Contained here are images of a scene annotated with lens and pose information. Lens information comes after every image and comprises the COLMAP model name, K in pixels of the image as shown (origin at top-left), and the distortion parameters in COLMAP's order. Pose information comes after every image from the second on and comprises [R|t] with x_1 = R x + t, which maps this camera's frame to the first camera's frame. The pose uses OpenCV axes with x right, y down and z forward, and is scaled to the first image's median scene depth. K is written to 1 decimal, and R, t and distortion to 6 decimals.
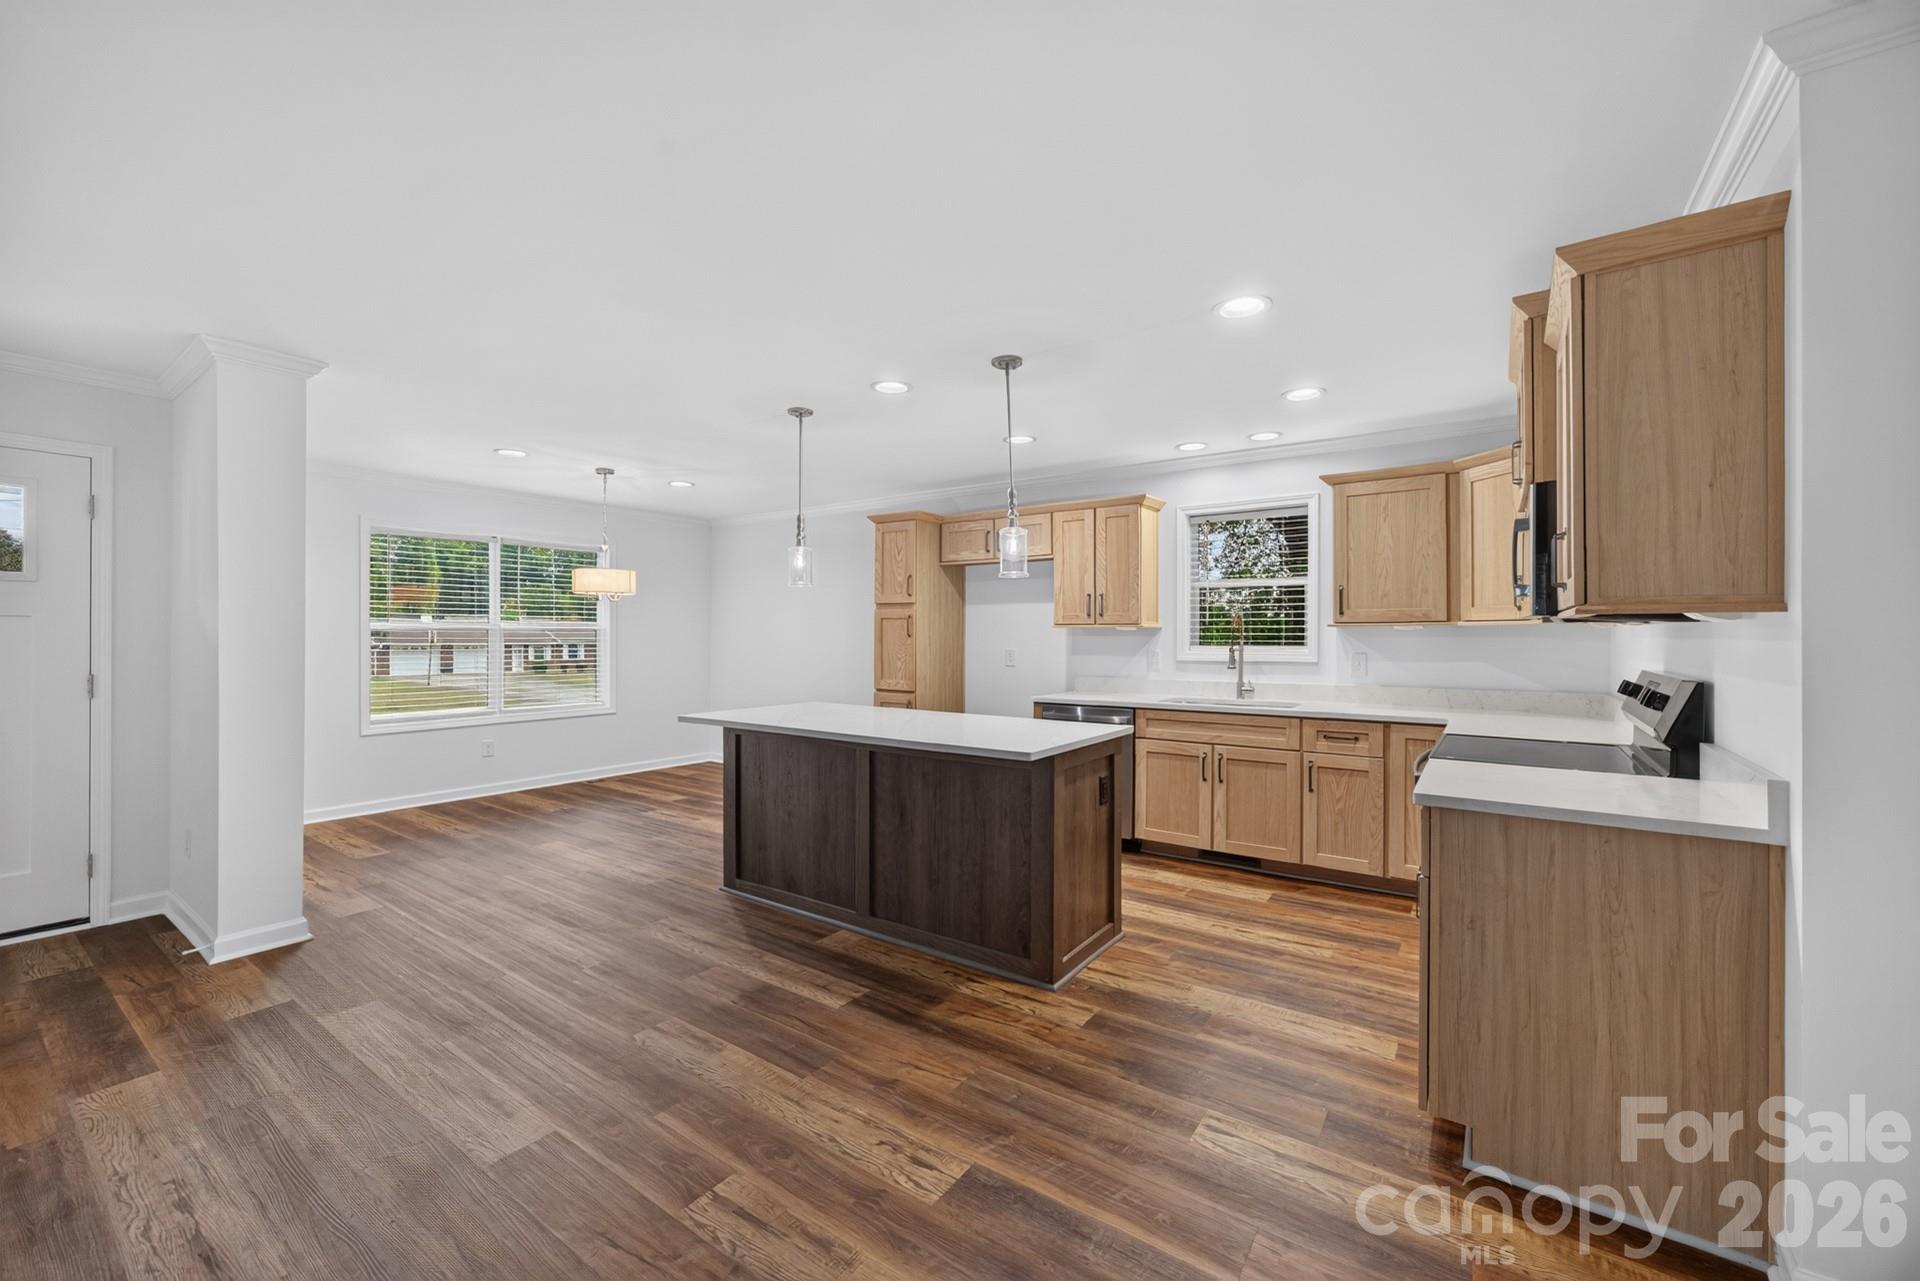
lens RADIAL K [[762.8, 0, 960.1], [0, 762.8, 635.4], [0, 0, 1]] dist [-0.006971, 0.001378]
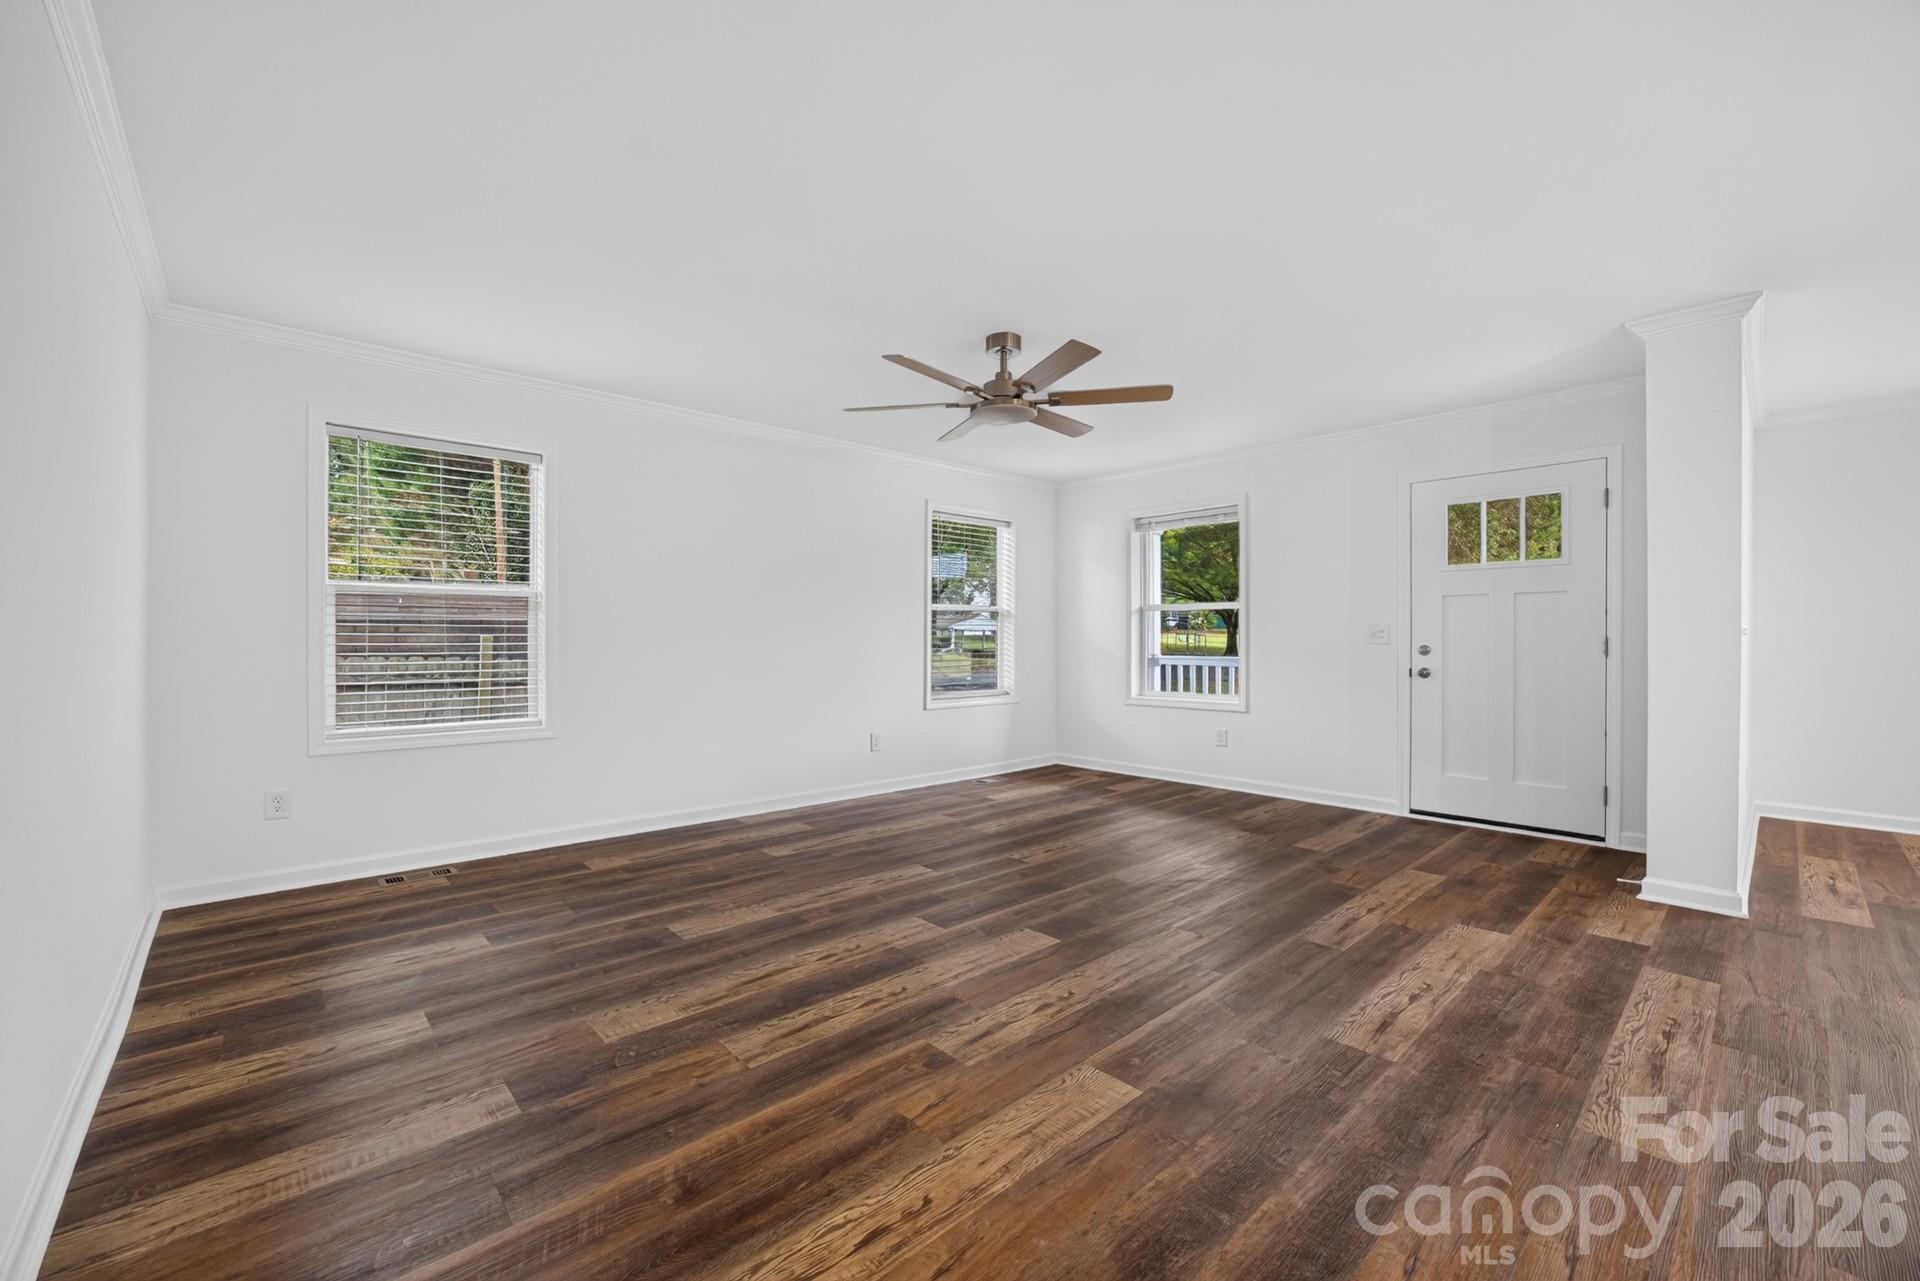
lens RADIAL K [[762.8, 0, 968.3], [0, 762.8, 646.8], [0, 0, 1]] dist [-0.006971, 0.001378]
pose [[-0.196806, 0.007424, -0.980414, 0.250705], [0.004490, 0.999968, 0.006670, 0.058498], [0.980432, -0.003089, -0.196833, 0.260723]]
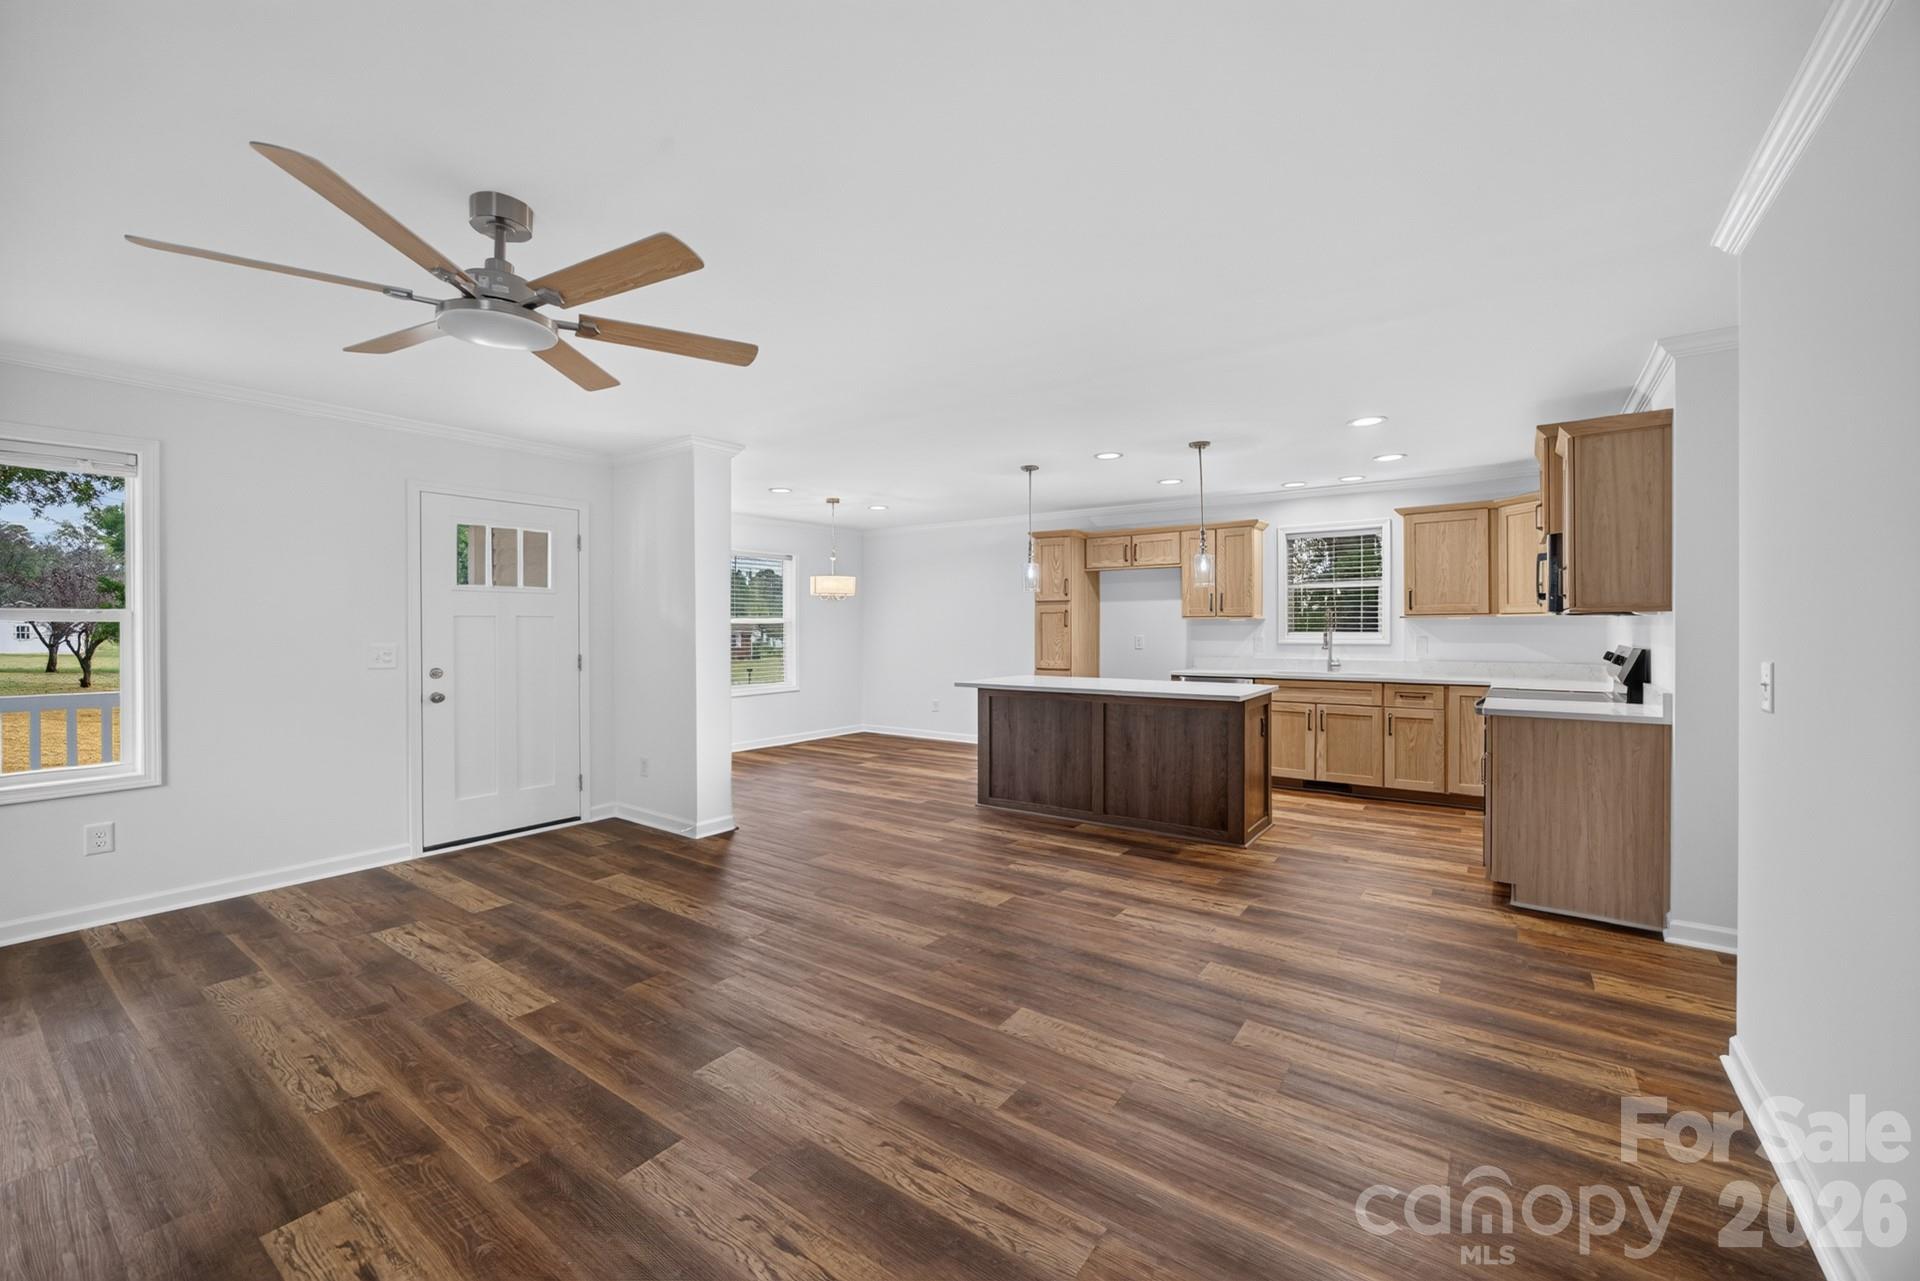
lens RADIAL K [[762.8, 0, 967.7], [0, 762.8, 633.2], [0, 0, 1]] dist [-0.006971, 0.001378]
pose [[0.999931, -0.005473, -0.010402, -0.389411], [0.005567, 0.999943, 0.009104, -0.000440], [0.010352, -0.009161, 0.999904, -0.526213]]
